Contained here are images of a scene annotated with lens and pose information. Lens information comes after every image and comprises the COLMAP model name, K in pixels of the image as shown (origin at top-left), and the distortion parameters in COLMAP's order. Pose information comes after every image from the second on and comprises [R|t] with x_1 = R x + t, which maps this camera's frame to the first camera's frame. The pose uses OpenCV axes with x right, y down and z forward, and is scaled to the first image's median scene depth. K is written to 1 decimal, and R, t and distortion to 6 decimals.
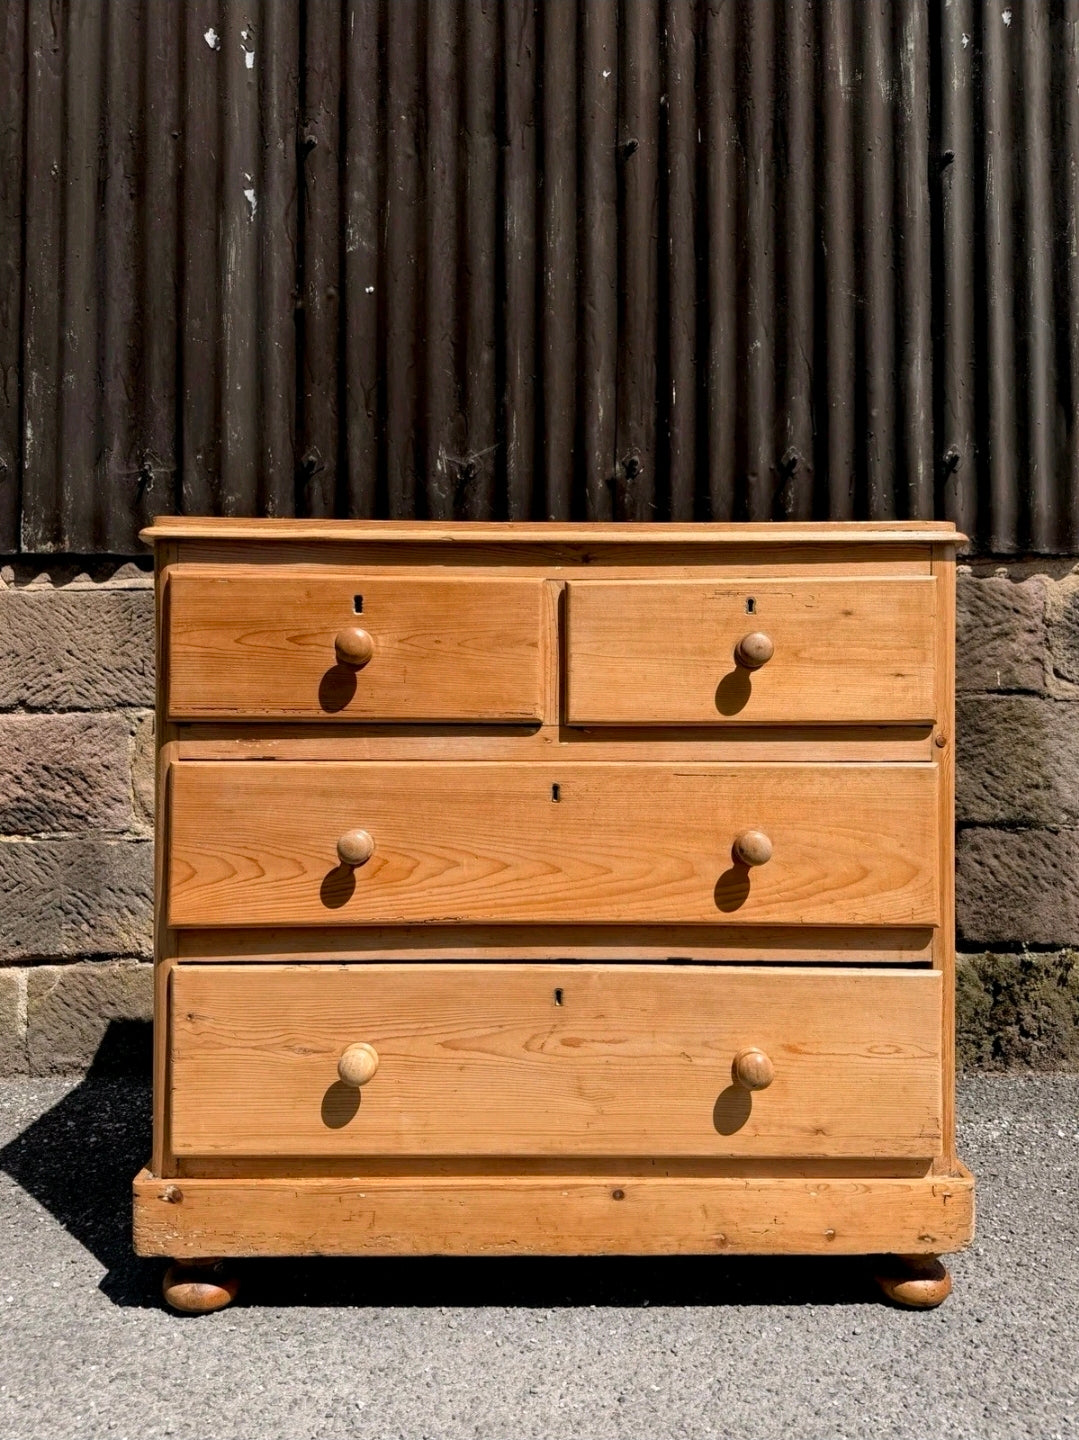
lens RADIAL K [[1031.9, 0, 542.0], [0, 1031.9, 731.5], [0, 0, 1]] dist [0.003531, -0.016225]
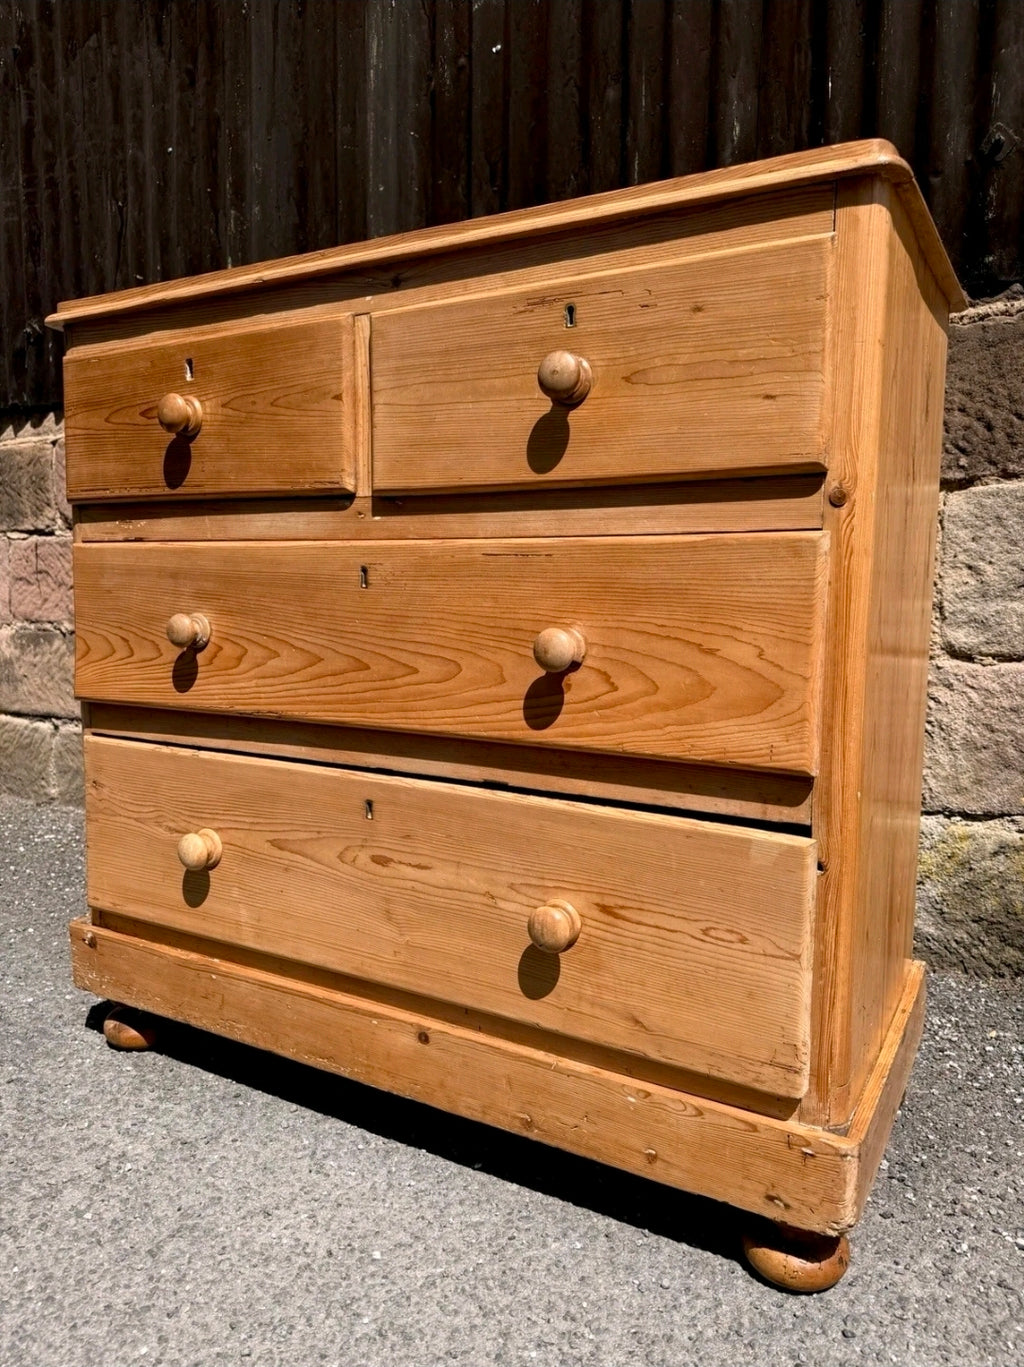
lens RADIAL K [[970.9, 0, 512.4], [0, 970.9, 689.2], [0, 0, 1]] dist [0.015005, -0.035559]
pose [[0.860249, 0.061365, -0.506169, 0.319374], [-0.001255, 0.992983, 0.118250, 0.034528], [0.509873, -0.101090, 0.854289, 0.217141]]
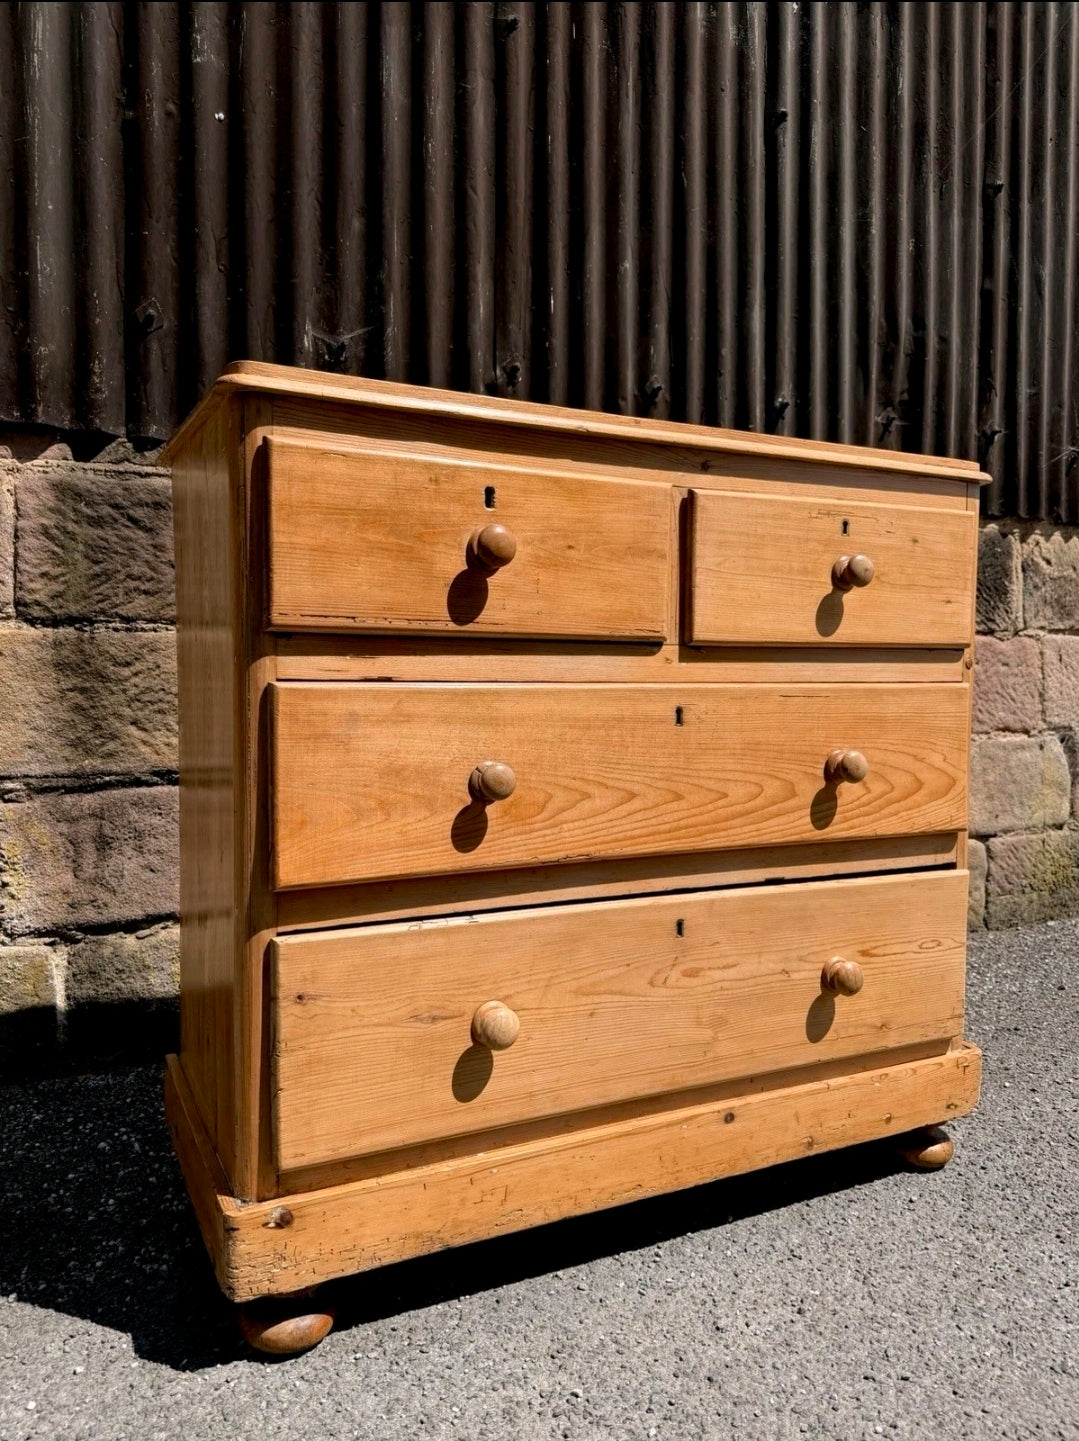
lens RADIAL K [[1043.5, 0, 539.5], [0, 1043.5, 720.5], [0, 0, 1]] dist [0.006550, -0.020921]
pose [[0.899480, -0.015721, 0.436680, -0.311861], [-0.008299, 0.998558, 0.053042, 0.008442], [-0.436884, -0.051334, 0.898052, 0.116202]]
